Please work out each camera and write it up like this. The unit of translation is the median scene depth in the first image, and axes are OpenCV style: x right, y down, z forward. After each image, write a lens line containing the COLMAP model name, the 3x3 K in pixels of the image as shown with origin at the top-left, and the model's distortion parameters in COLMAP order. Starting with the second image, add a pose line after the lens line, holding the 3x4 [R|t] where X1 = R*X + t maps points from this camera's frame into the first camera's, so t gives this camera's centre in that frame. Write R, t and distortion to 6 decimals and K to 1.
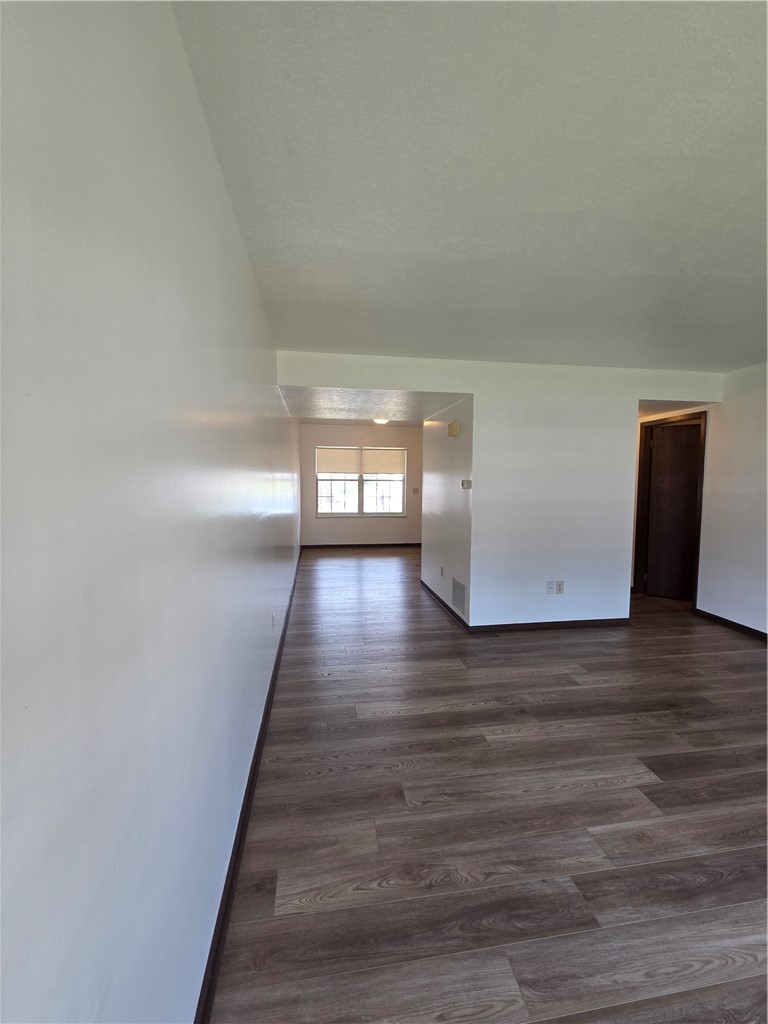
lens RADIAL K [[422.3, 0, 383.6], [0, 422.3, 508.2], [0, 0, 1]] dist [-0.000133, 0.000577]
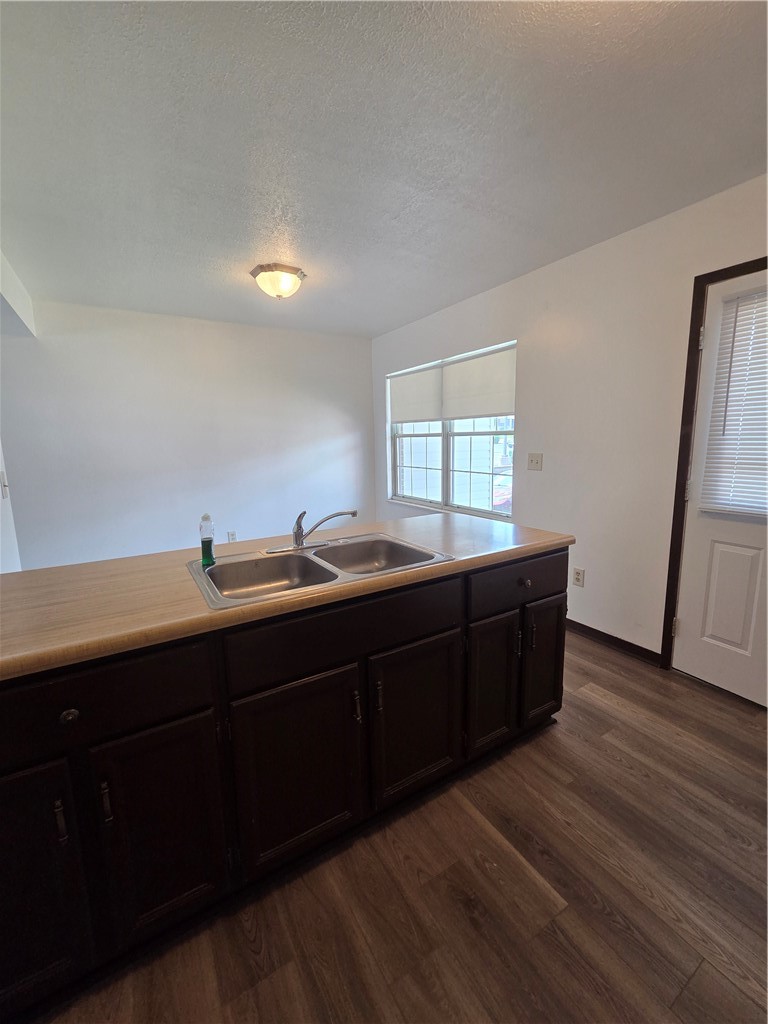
lens RADIAL K [[422.3, 0, 385.1], [0, 422.3, 508.3], [0, 0, 1]] dist [-0.000133, 0.000577]
pose [[0.393492, 0.142699, -0.908185, 0.351289], [-0.043318, 0.989660, 0.136733, -0.046165], [0.918307, -0.014463, 0.395605, 0.751593]]
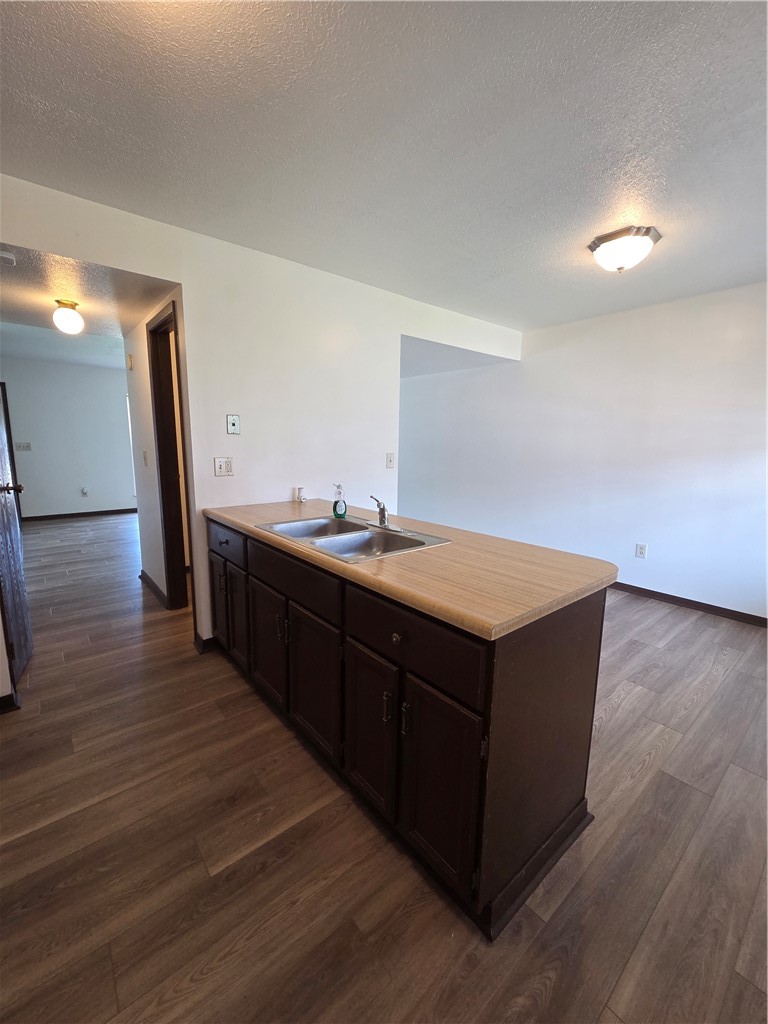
lens RADIAL K [[422.3, 0, 384.3], [0, 422.3, 504.8], [0, 0, 1]] dist [-0.000133, 0.000577]
pose [[-0.853273, 0.072227, -0.516437, 0.281410], [-0.044733, 0.976572, 0.210489, -0.062424], [0.519541, 0.202706, -0.830052, 0.992103]]
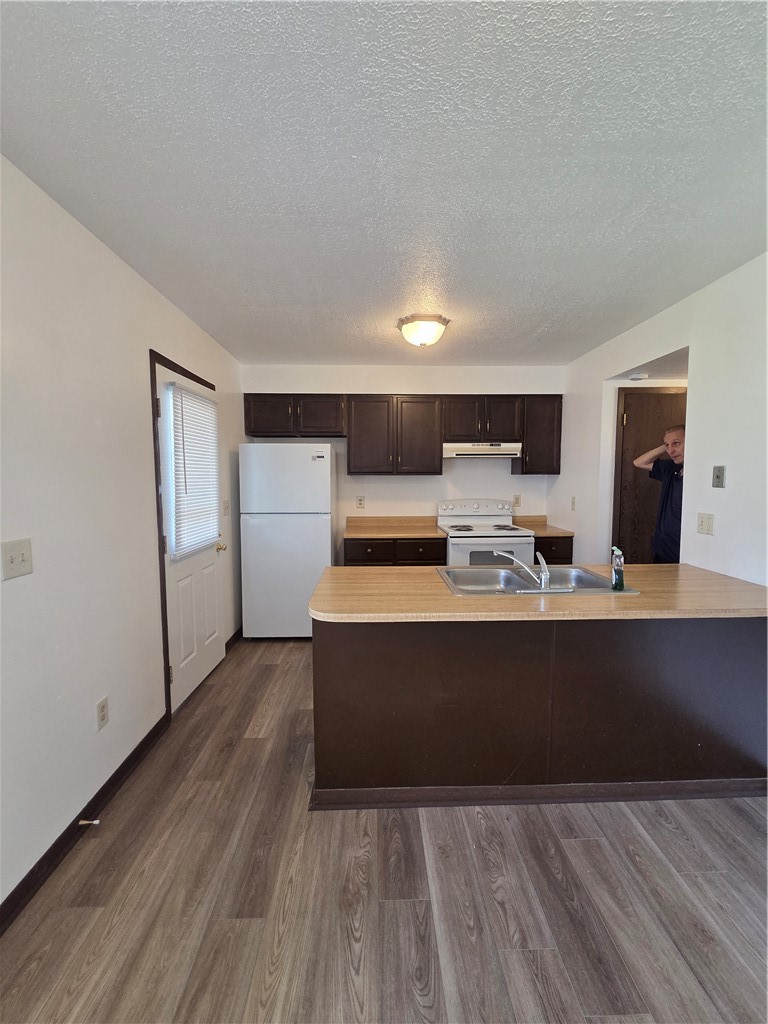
lens RADIAL K [[422.3, 0, 384.2], [0, 422.3, 508.0], [0, 0, 1]] dist [-0.000133, 0.000577]
pose [[0.117346, -0.072889, 0.990413, -0.066525], [0.070415, 0.995403, 0.064914, -0.061510], [-0.990592, 0.062123, 0.121939, 0.845753]]
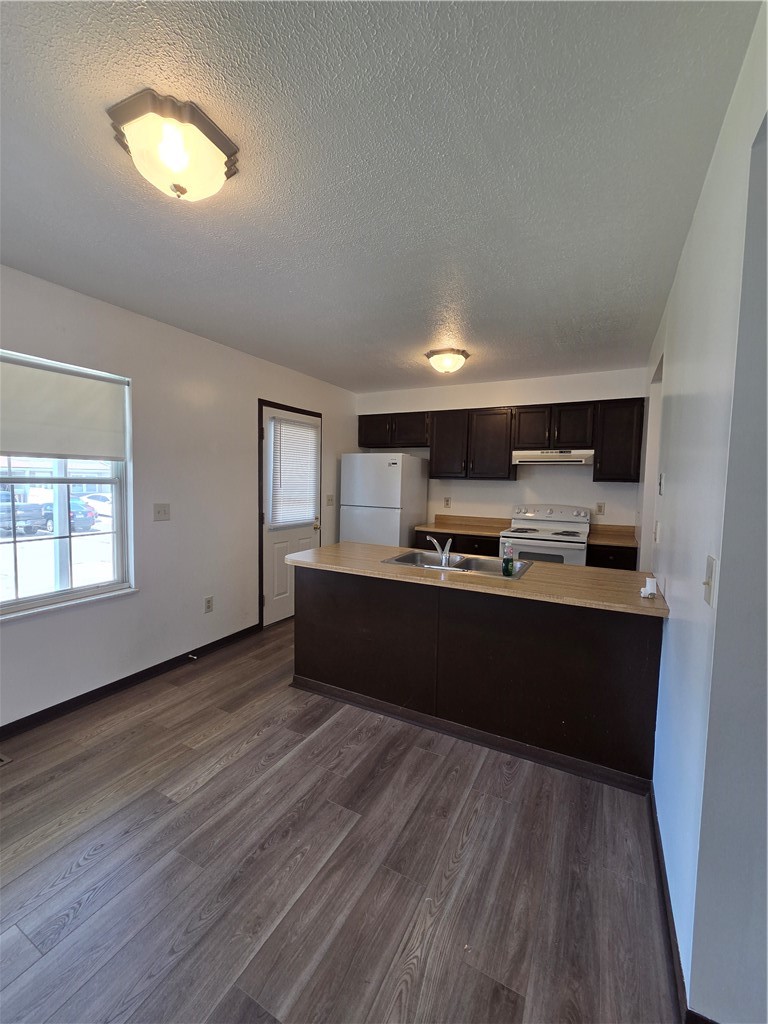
lens RADIAL K [[422.3, 0, 385.4], [0, 422.3, 510.4], [0, 0, 1]] dist [-0.000133, 0.000577]
pose [[0.592198, -0.044318, 0.804573, -0.091916], [0.033496, 0.998977, 0.030372, -0.047455], [-0.805096, 0.008964, 0.593076, 0.657428]]
